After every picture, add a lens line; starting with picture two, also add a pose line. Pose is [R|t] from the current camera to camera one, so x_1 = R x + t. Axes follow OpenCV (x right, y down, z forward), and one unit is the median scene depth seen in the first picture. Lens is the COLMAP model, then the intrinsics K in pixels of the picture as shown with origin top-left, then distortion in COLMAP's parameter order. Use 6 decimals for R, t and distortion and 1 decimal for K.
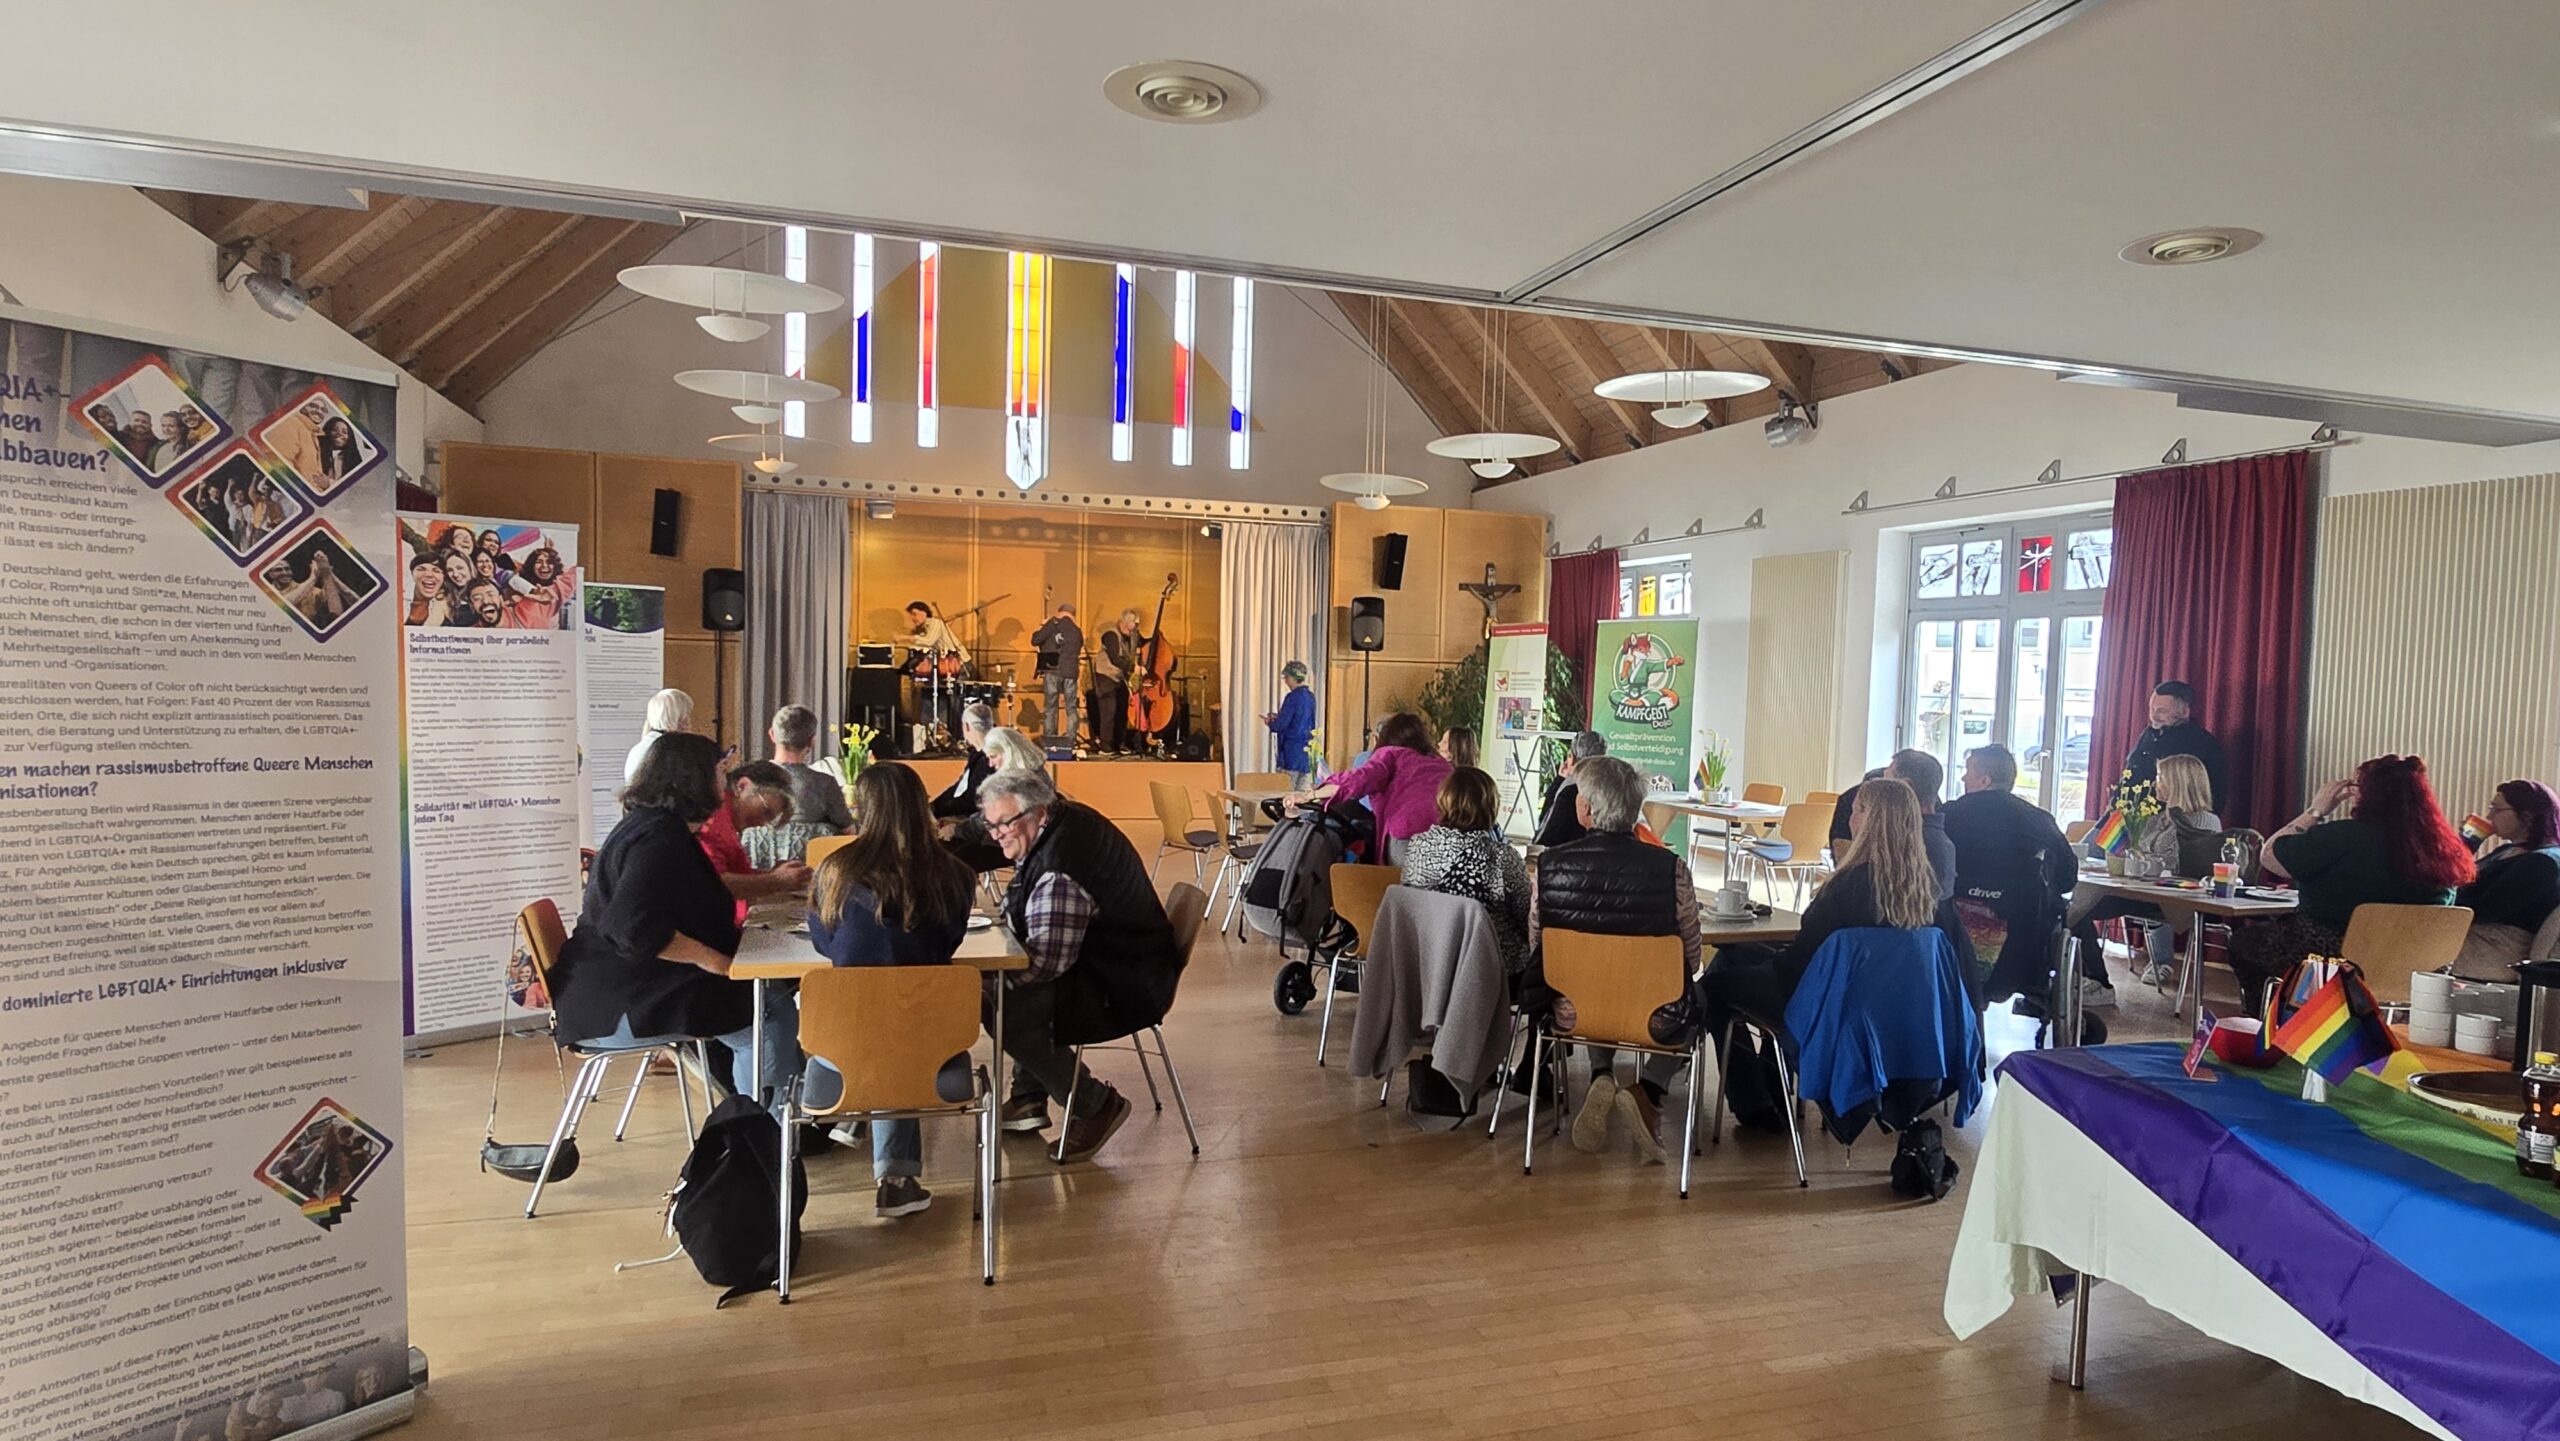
lens RADIAL K [[1395.6, 0, 1290.6], [0, 1395.6, 684.6], [0, 0, 1]] dist [0.001797, 0.001246]
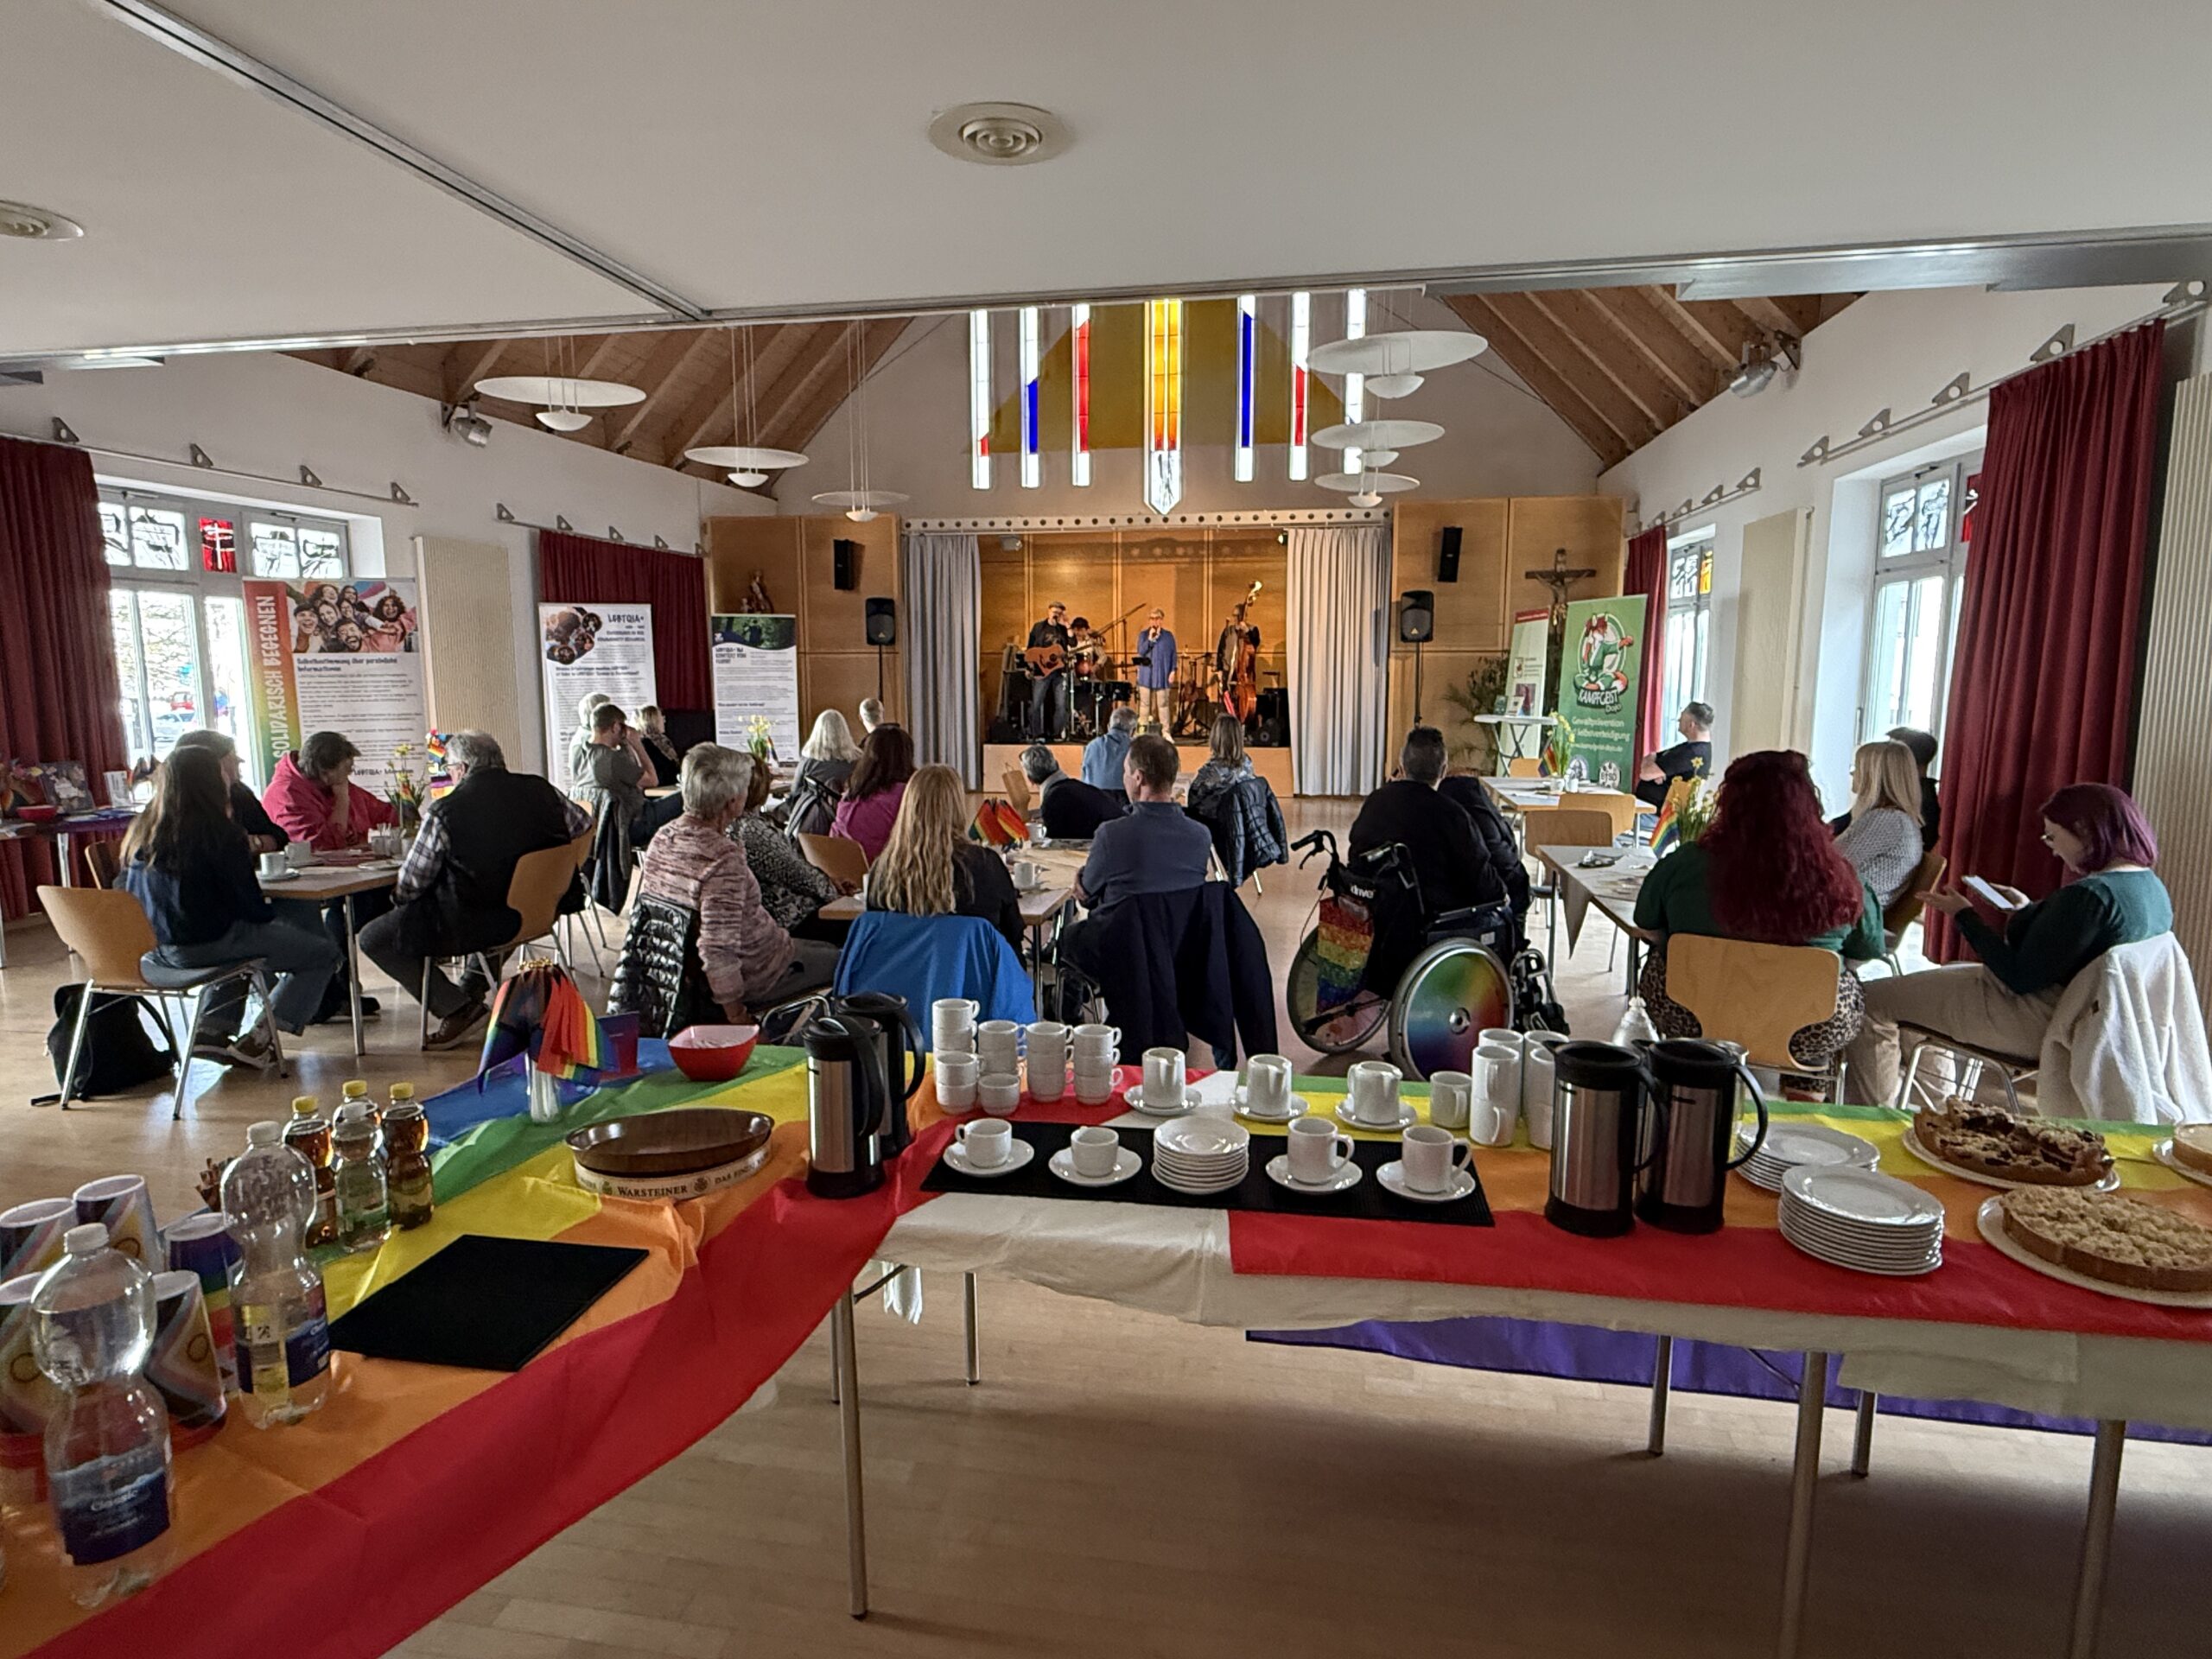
lens RADIAL K [[1177.4, 0, 1106.0], [0, 1177.4, 829.5], [0, 0, 1]] dist [-0.000024, -0.001721]
pose [[0.889643, 0.034069, -0.455383, 0.280615], [0.022540, 0.992722, 0.118304, 0.006188], [0.456099, -0.115513, 0.882400, 0.094998]]
